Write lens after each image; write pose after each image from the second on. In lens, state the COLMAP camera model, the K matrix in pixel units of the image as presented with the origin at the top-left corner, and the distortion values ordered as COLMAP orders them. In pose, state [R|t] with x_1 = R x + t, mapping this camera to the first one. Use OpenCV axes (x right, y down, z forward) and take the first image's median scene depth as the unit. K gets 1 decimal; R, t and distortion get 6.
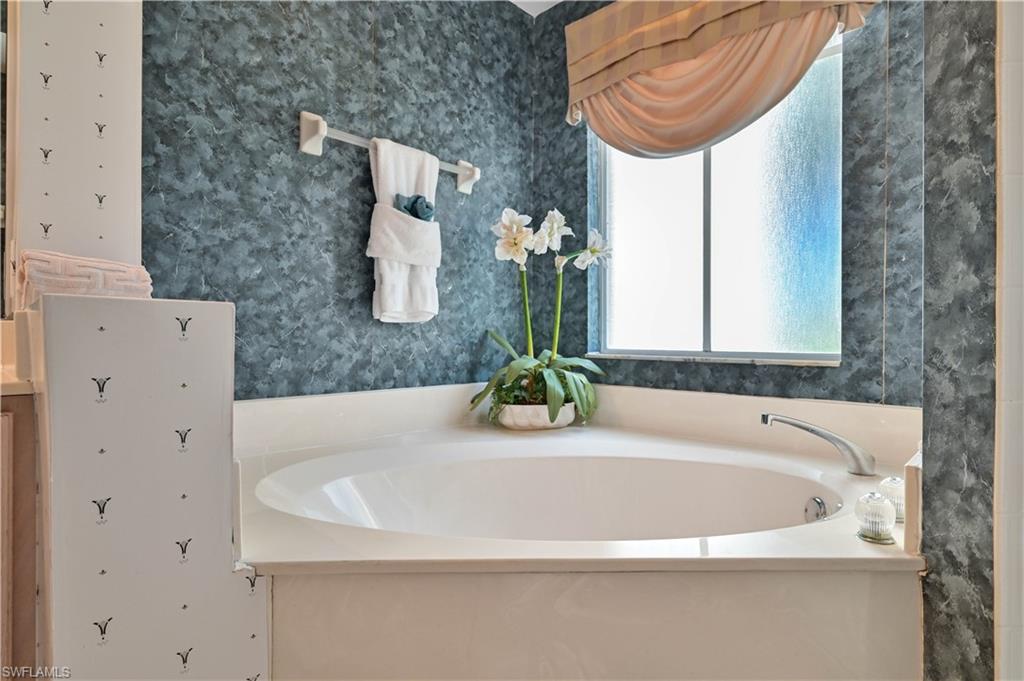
lens RADIAL K [[537.6, 0, 512.4], [0, 537.6, 340.1], [0, 0, 1]] dist [-0.001074, 0.001215]
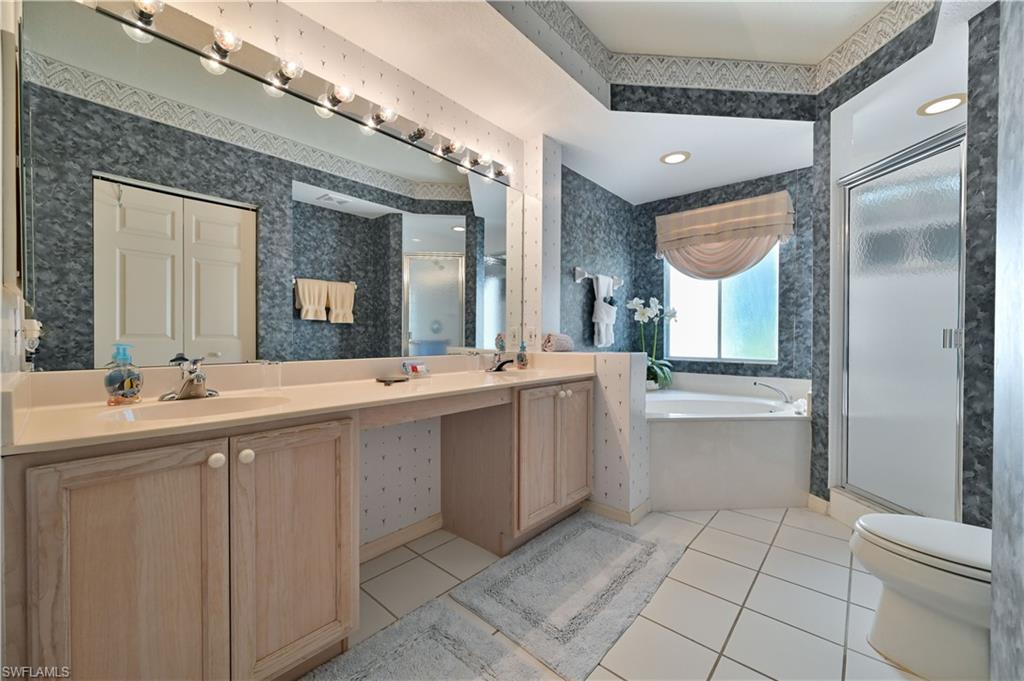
lens RADIAL K [[404.5, 0, 510.4], [0, 404.5, 341.3], [0, 0, 1]] dist [-0.000159, -0.000022]
pose [[0.999014, -0.001736, 0.044355, -0.787551], [0.001355, 0.999962, 0.008608, -0.084702], [-0.044368, -0.008540, 0.998979, -0.930483]]
